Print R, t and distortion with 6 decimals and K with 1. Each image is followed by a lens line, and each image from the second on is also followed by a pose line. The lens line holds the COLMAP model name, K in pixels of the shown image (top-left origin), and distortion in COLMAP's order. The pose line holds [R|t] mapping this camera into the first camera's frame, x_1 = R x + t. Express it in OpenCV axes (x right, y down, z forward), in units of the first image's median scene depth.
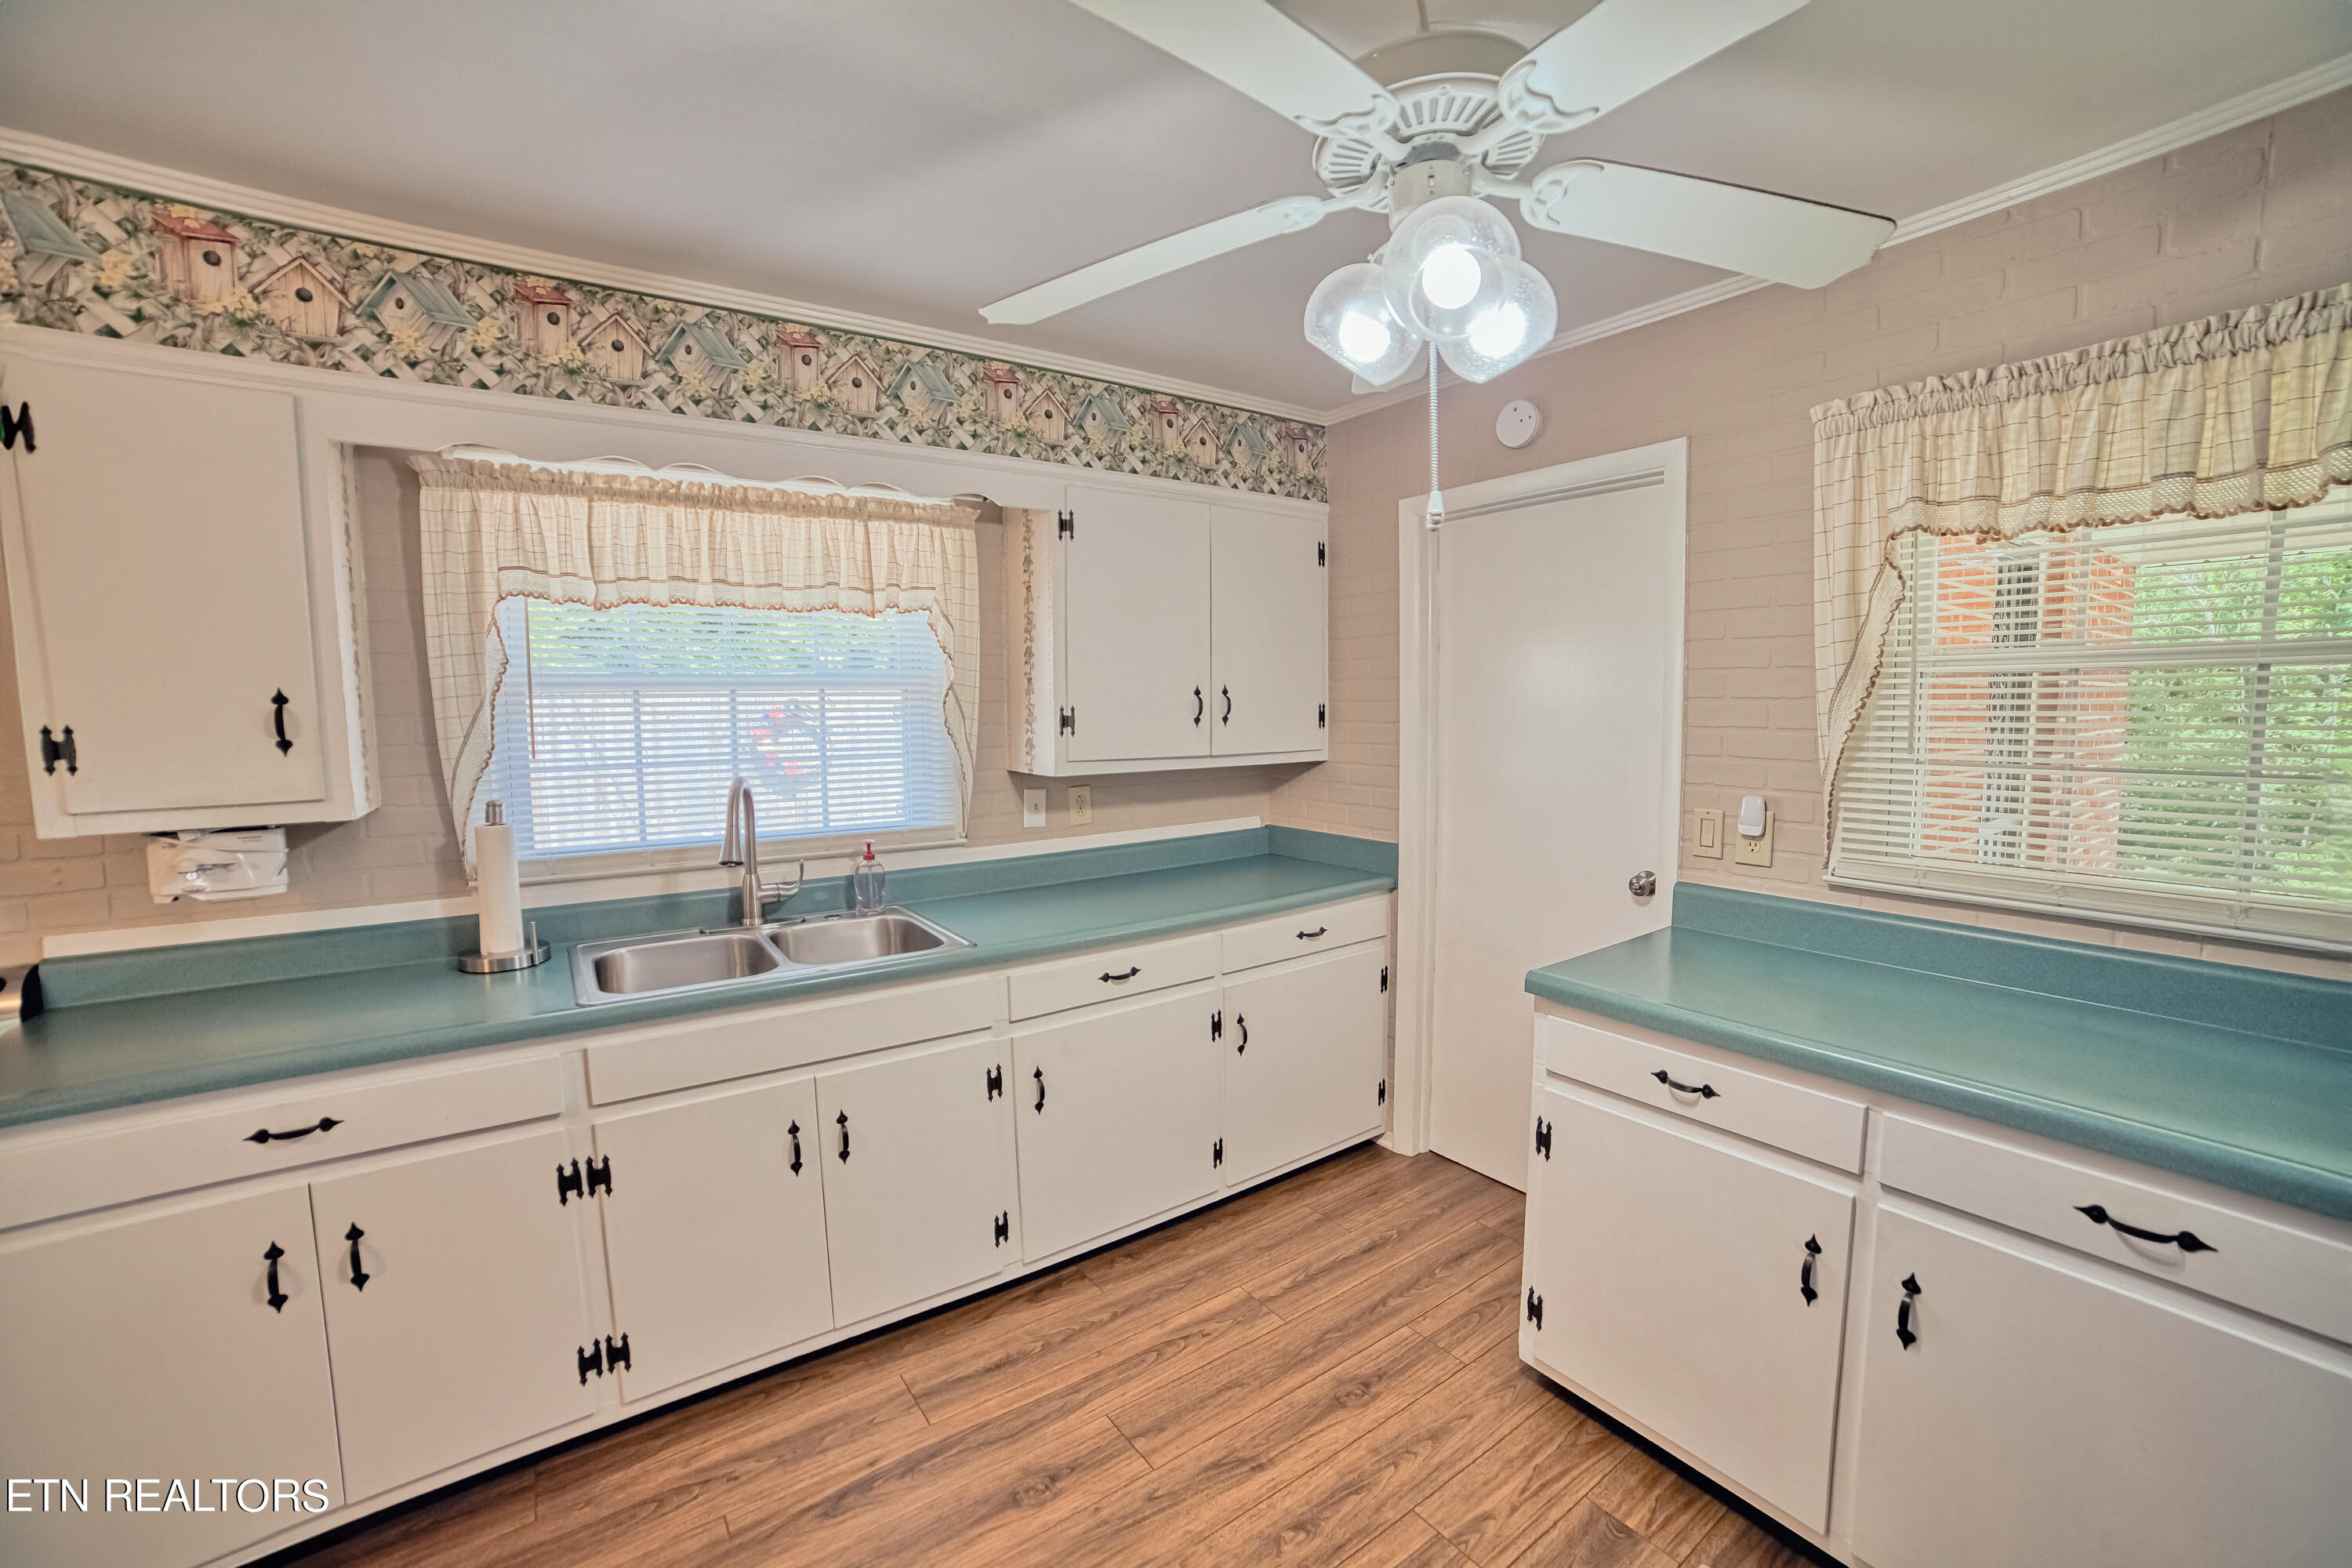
lens RADIAL K [[932.0, 0, 1183.7], [0, 932.0, 776.2], [0, 0, 1]] dist [-0.096758, 0.029258]
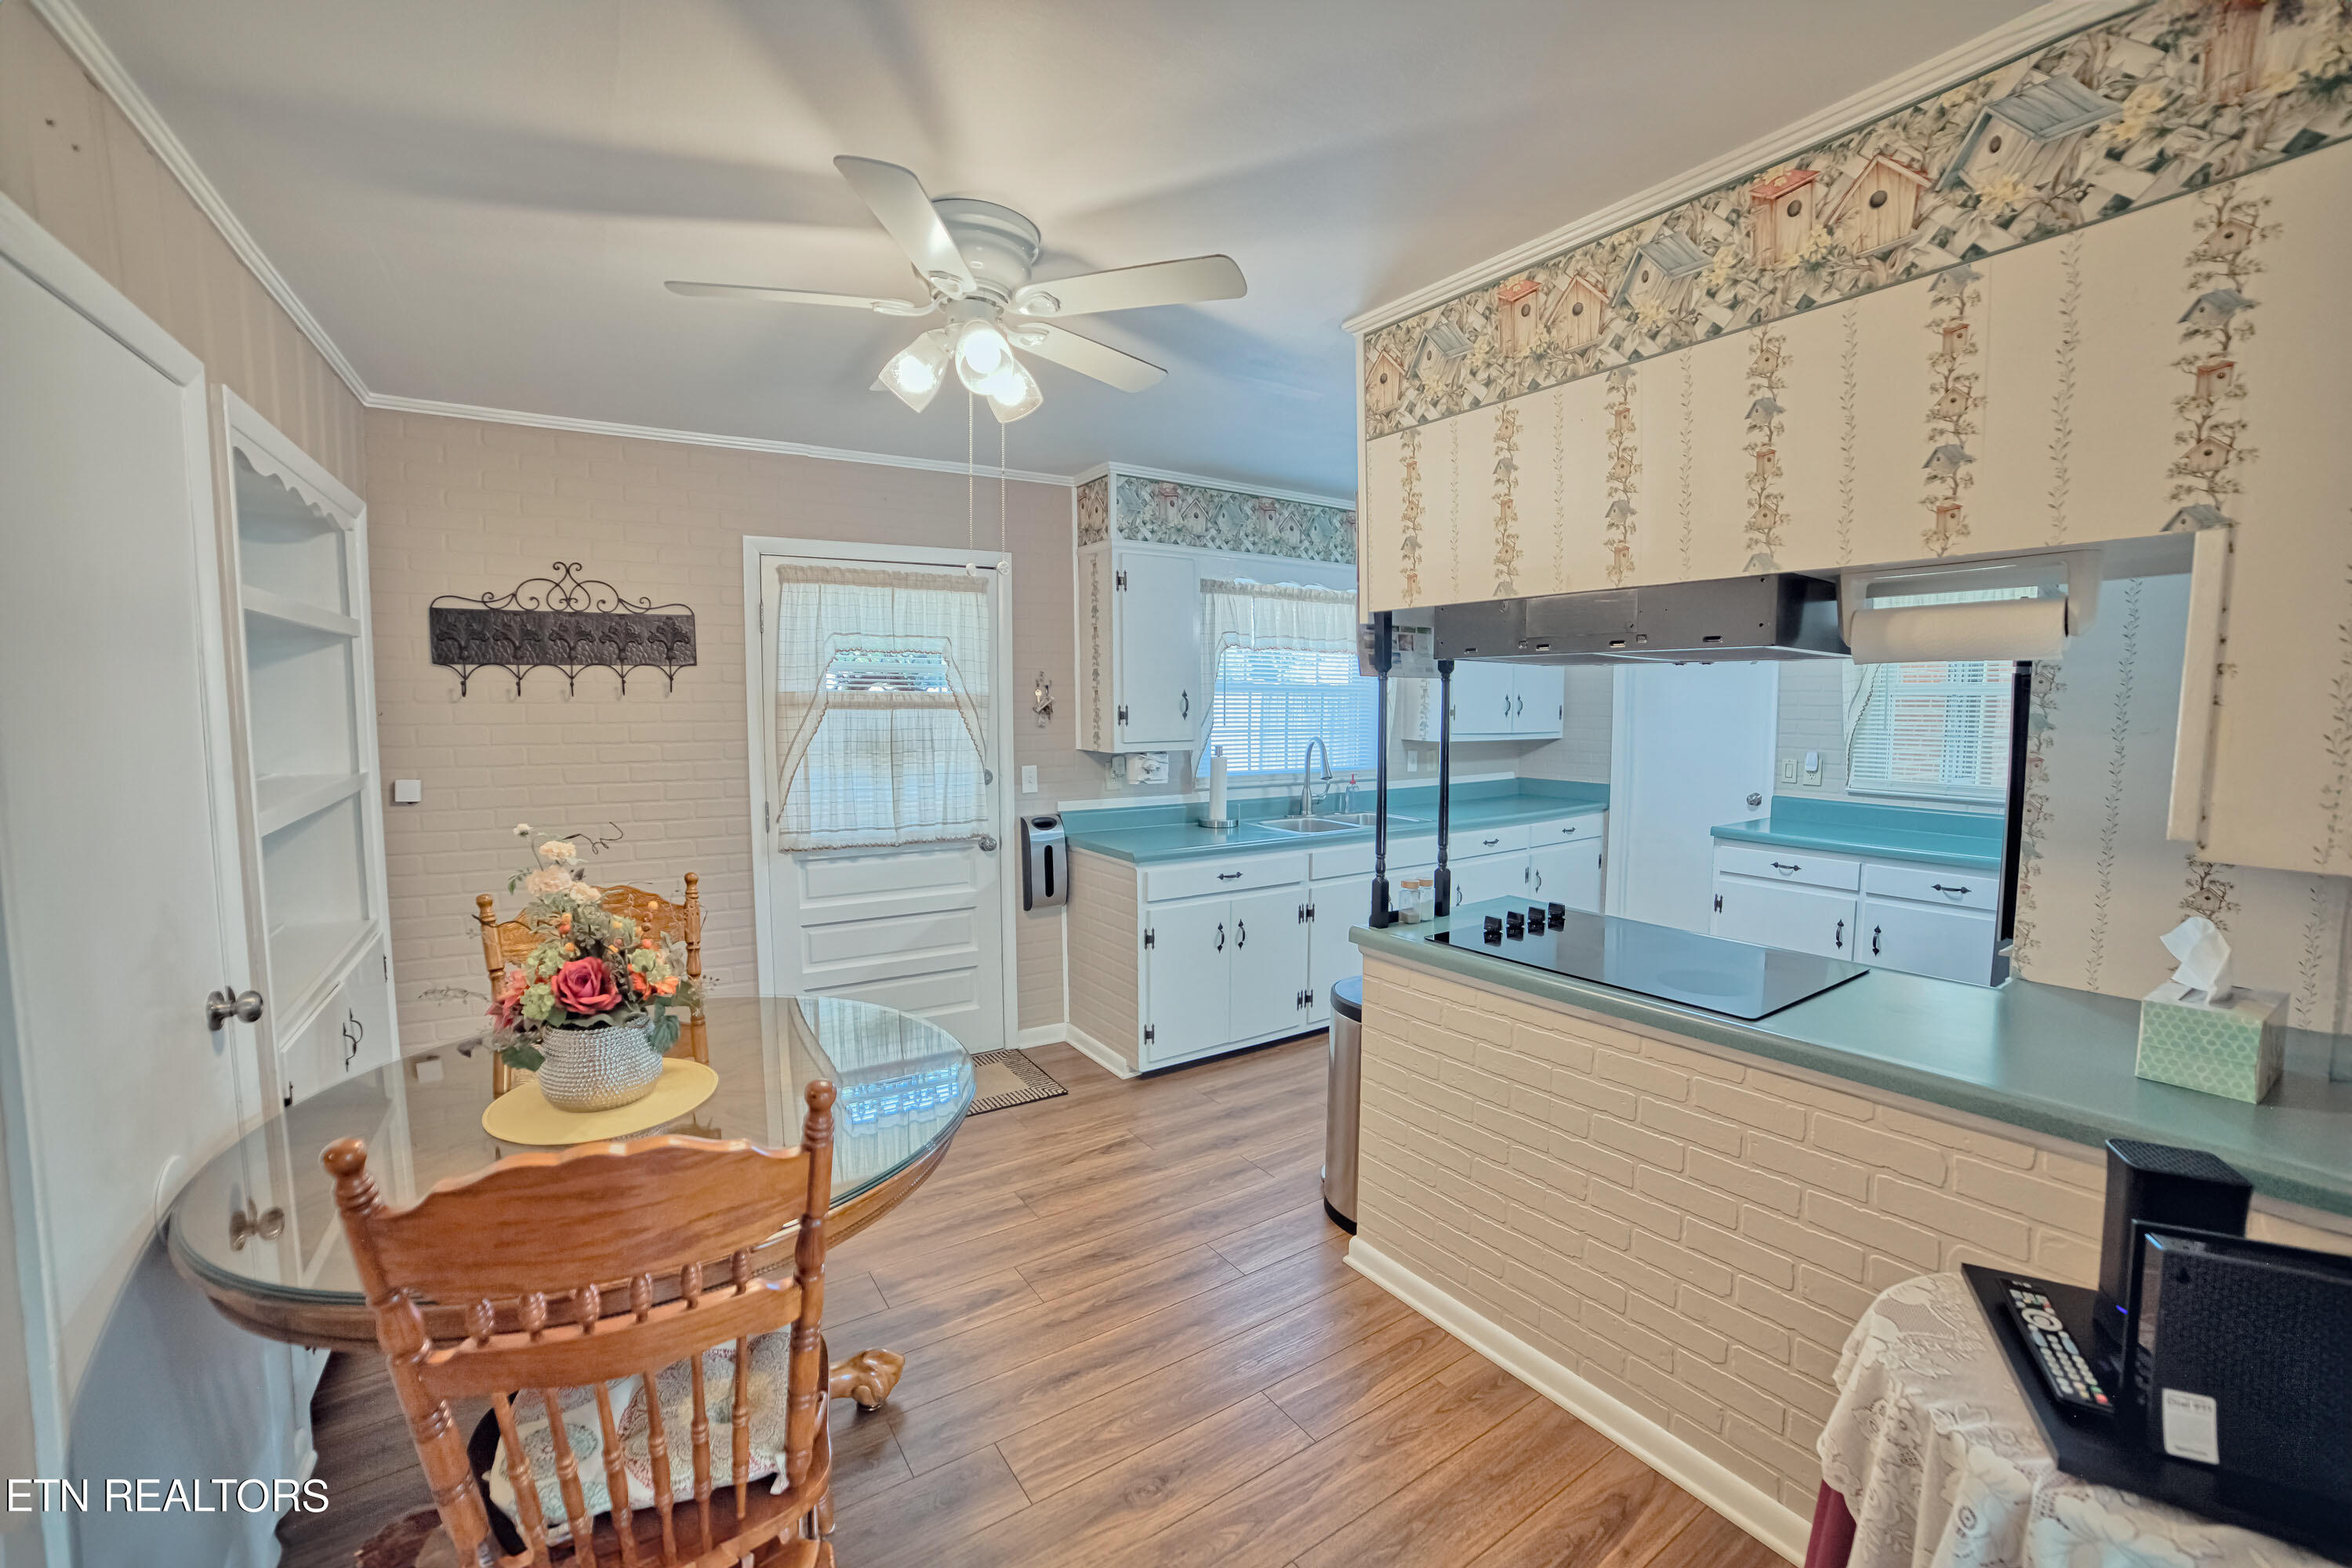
lens RADIAL K [[969.2, 0, 1179.1], [0, 969.2, 778.8], [0, 0, 1]] dist [-0.097359, 0.038291]
pose [[0.999790, 0.012408, -0.016292, -0.831964], [-0.012373, 0.999921, 0.002271, 0.100687], [0.016319, -0.002069, 0.999865, -1.237049]]
